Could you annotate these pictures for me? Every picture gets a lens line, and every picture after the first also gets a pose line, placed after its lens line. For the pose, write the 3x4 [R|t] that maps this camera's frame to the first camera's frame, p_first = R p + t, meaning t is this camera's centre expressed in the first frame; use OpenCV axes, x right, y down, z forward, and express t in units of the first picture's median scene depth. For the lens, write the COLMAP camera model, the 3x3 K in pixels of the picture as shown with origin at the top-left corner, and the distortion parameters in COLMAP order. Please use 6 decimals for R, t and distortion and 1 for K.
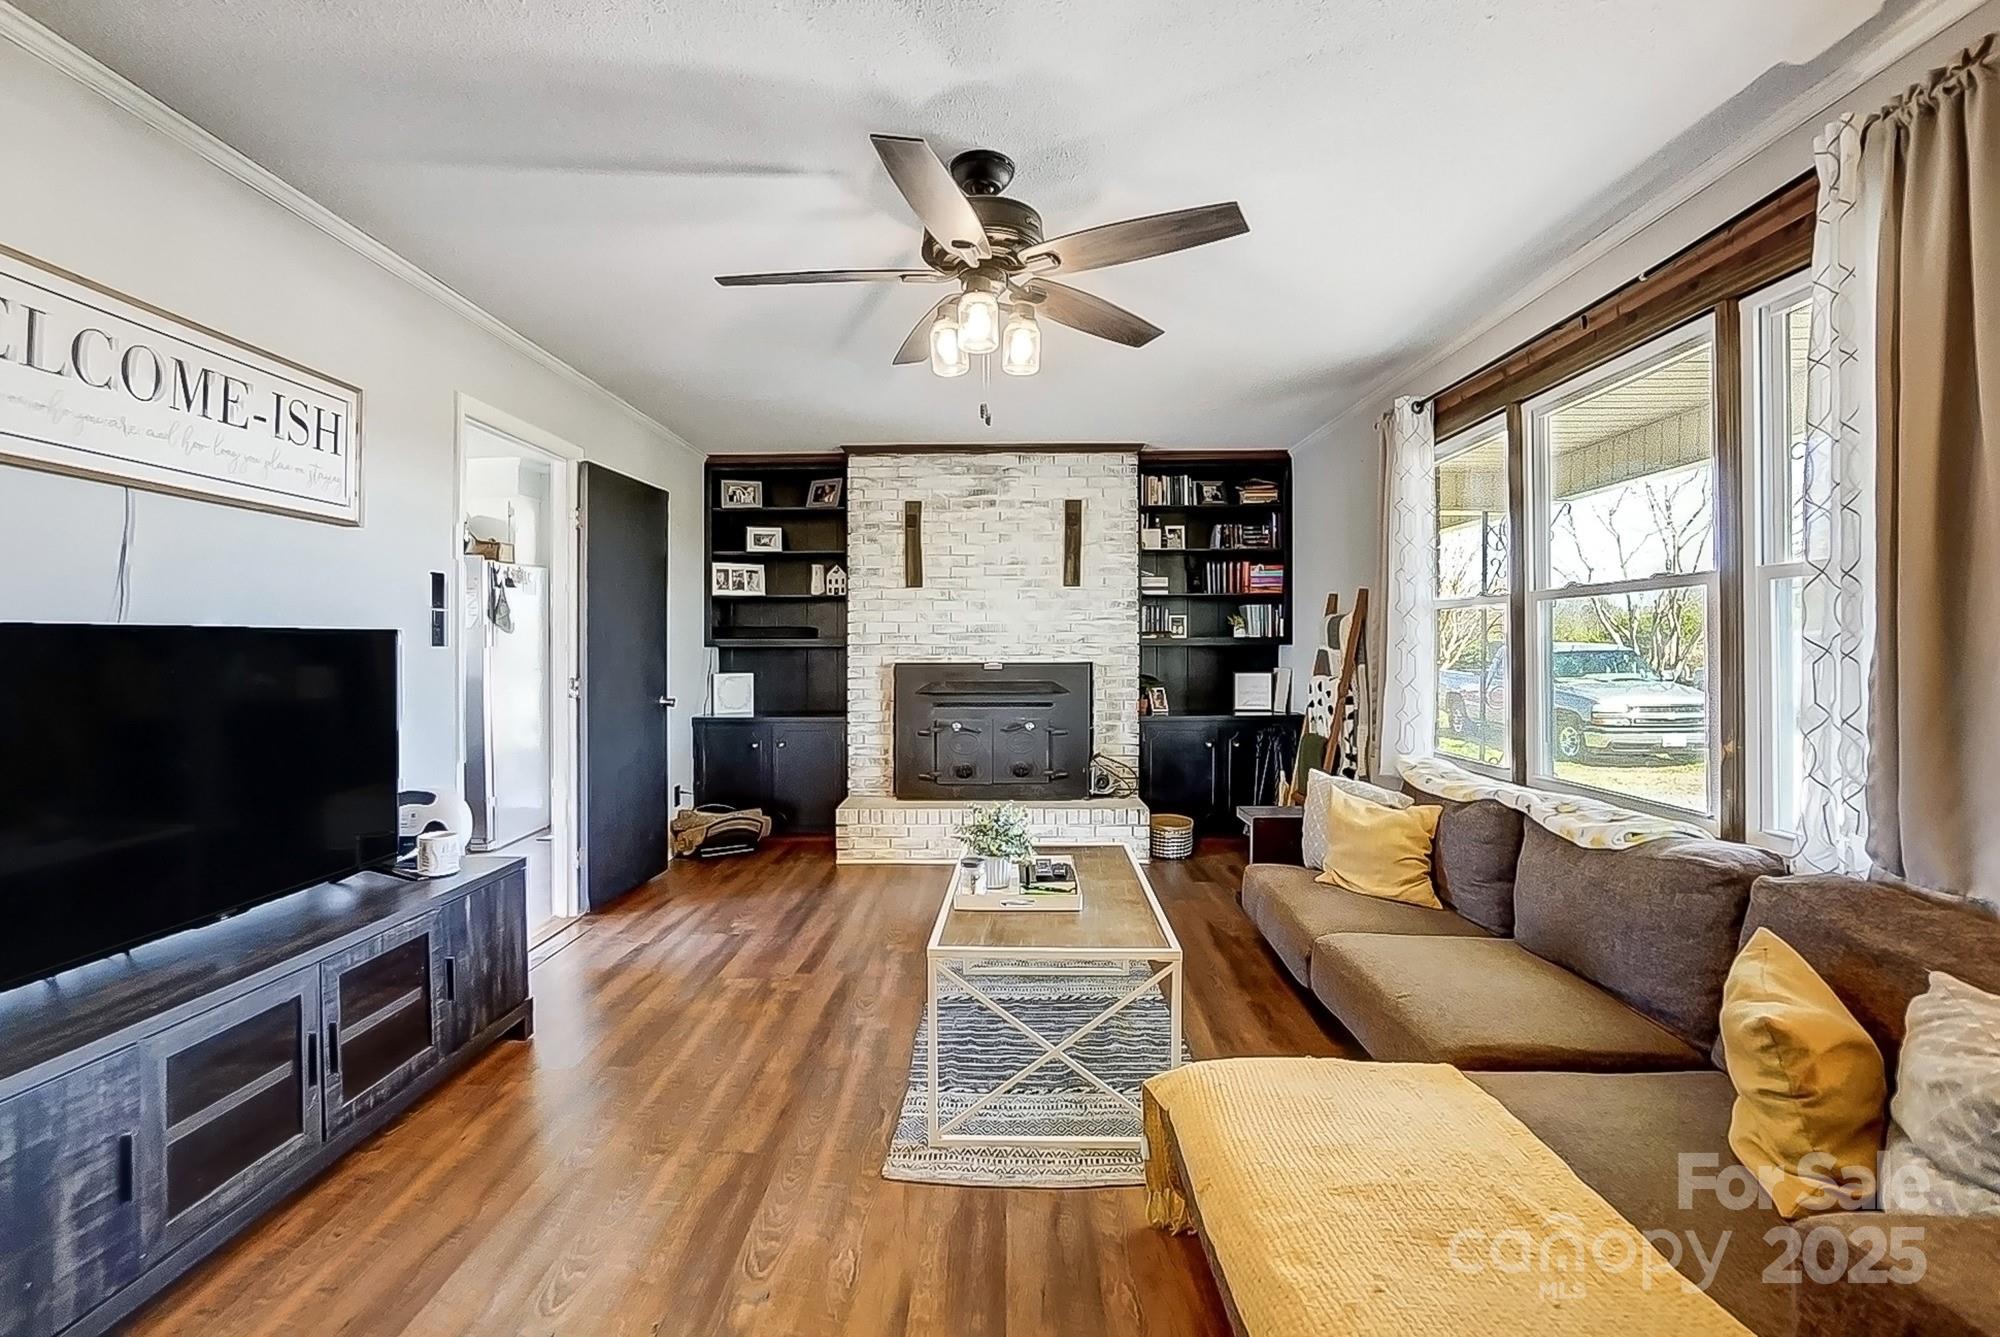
lens RADIAL K [[894.3, 0, 992.9], [0, 894.3, 647.9], [0, 0, 1]] dist [-0.039688, 0.001430]
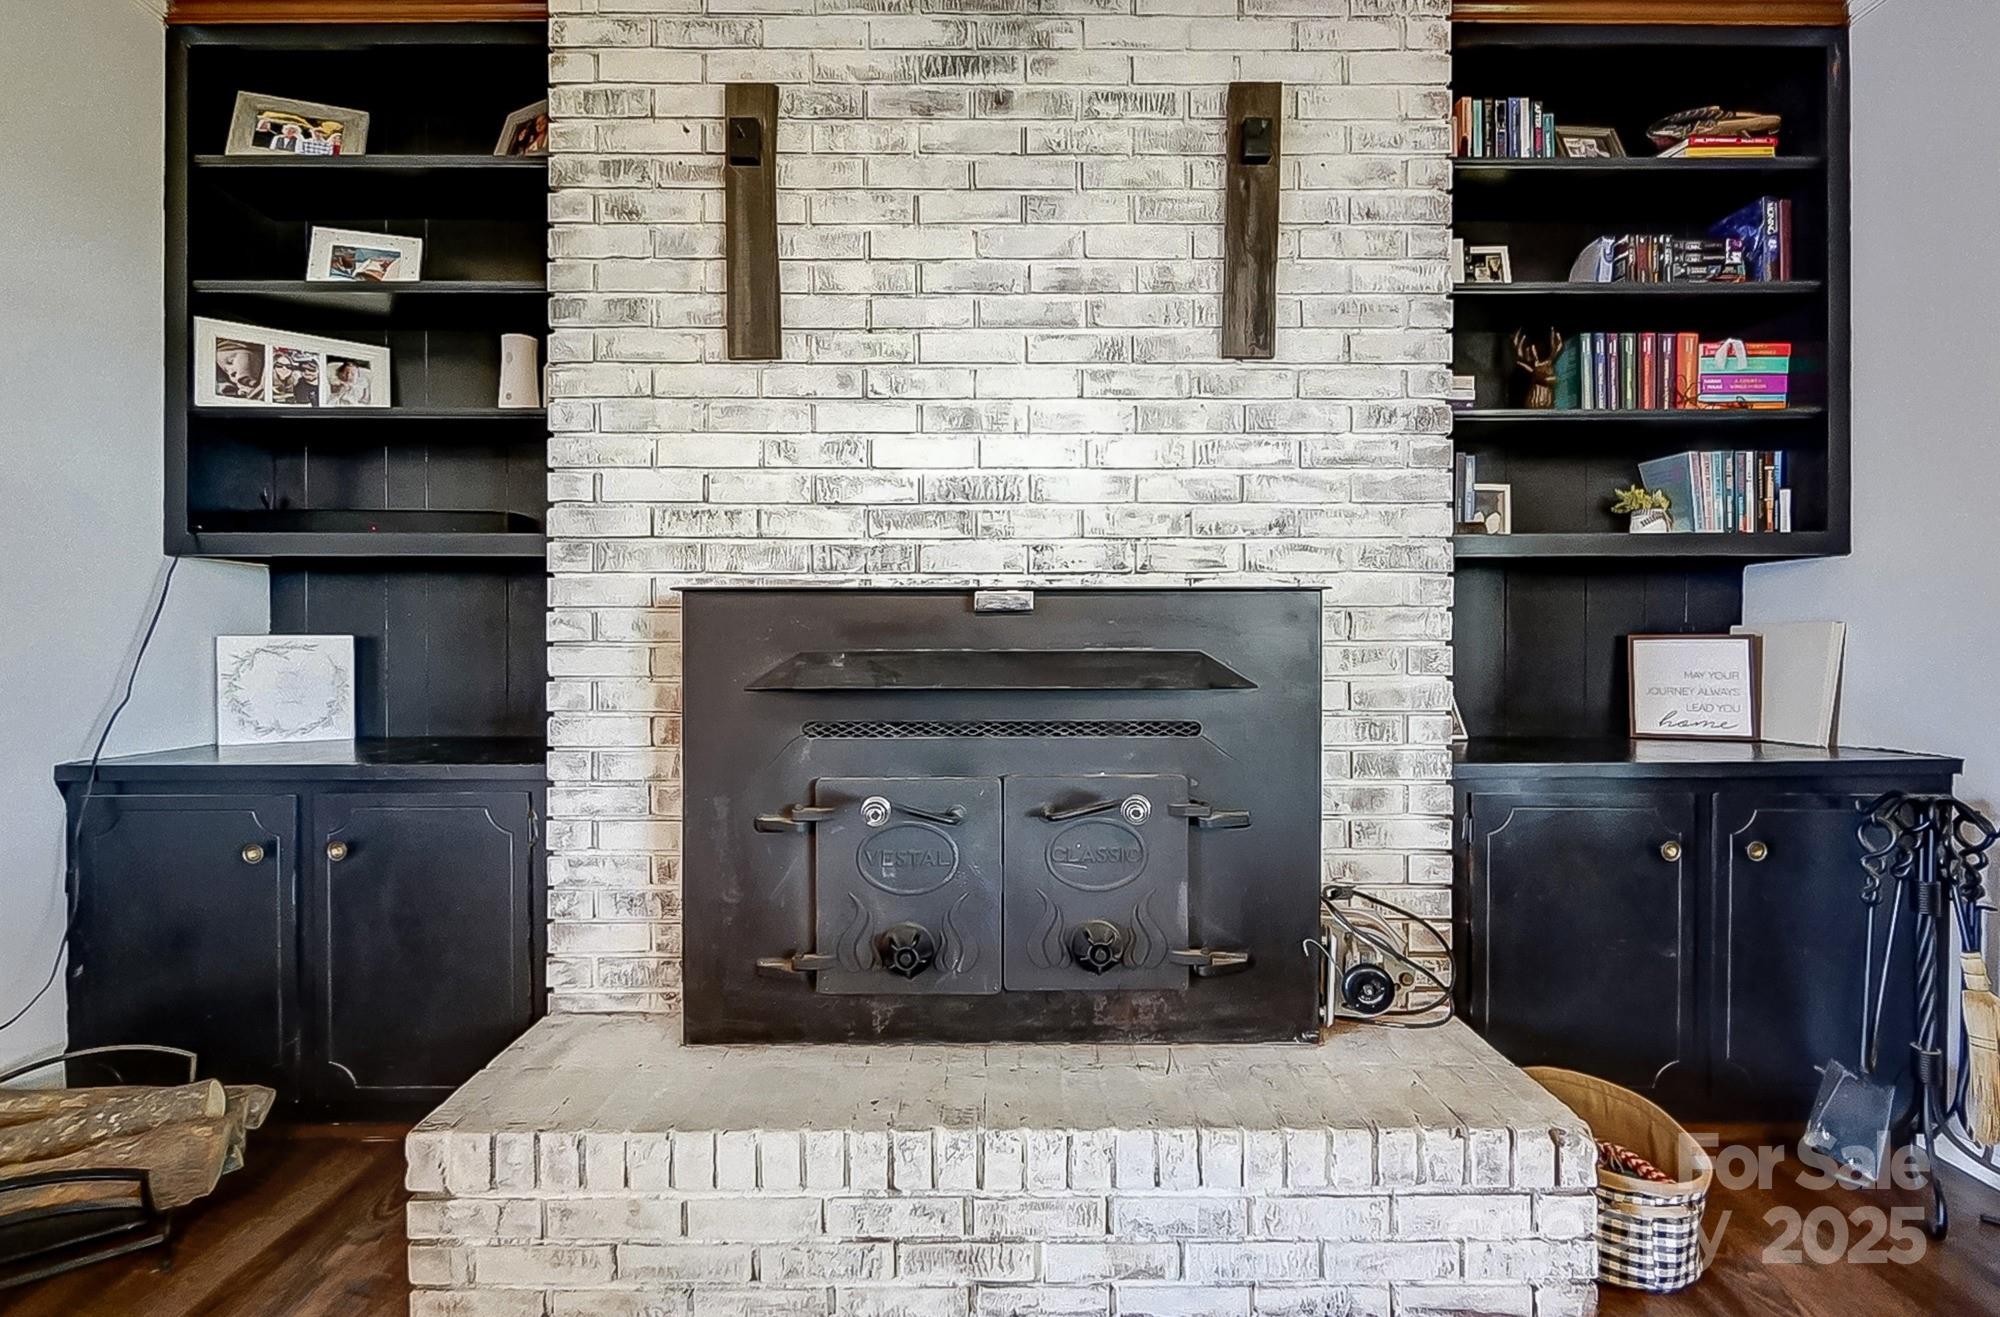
lens RADIAL K [[870.2, 0, 990.7], [0, 870.2, 644.2], [0, 0, 1]] dist [-0.002550, -0.000198]
pose [[0.999948, 0.001808, 0.009987, -0.006794], [-0.001856, 0.999987, 0.004761, 0.032443], [-0.009978, -0.004779, 0.999939, 0.687044]]
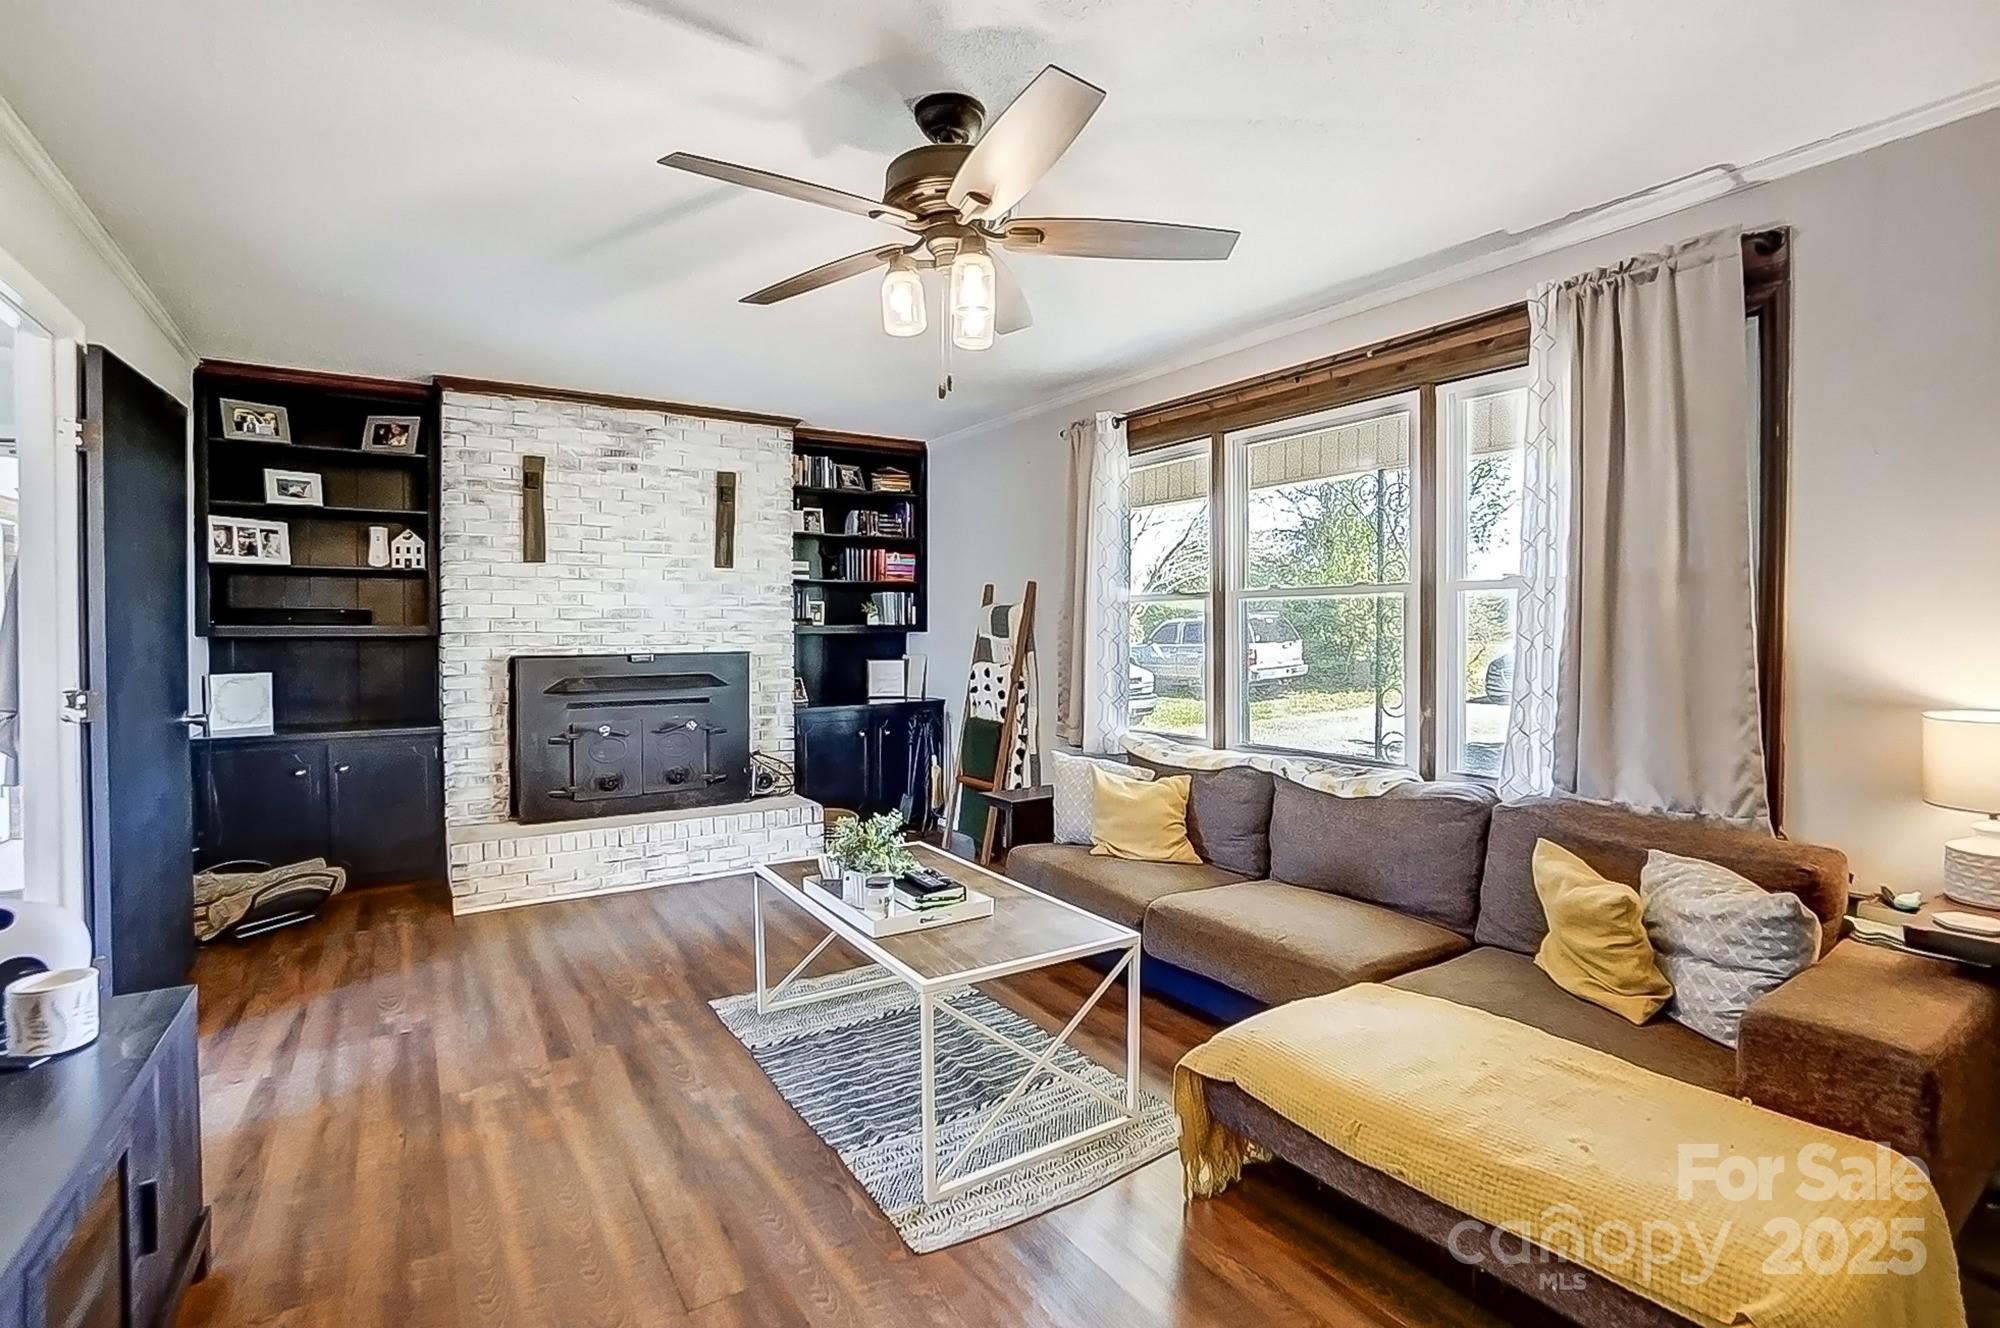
lens RADIAL K [[913.7, 0, 988.9], [0, 913.7, 643.9], [0, 0, 1]] dist [-0.062447, 0.021167]
pose [[0.826133, -0.007679, 0.563423, -0.208221], [-0.000645, 0.999894, 0.014574, -0.005756], [-0.563475, -0.012403, 0.826040, 0.089613]]
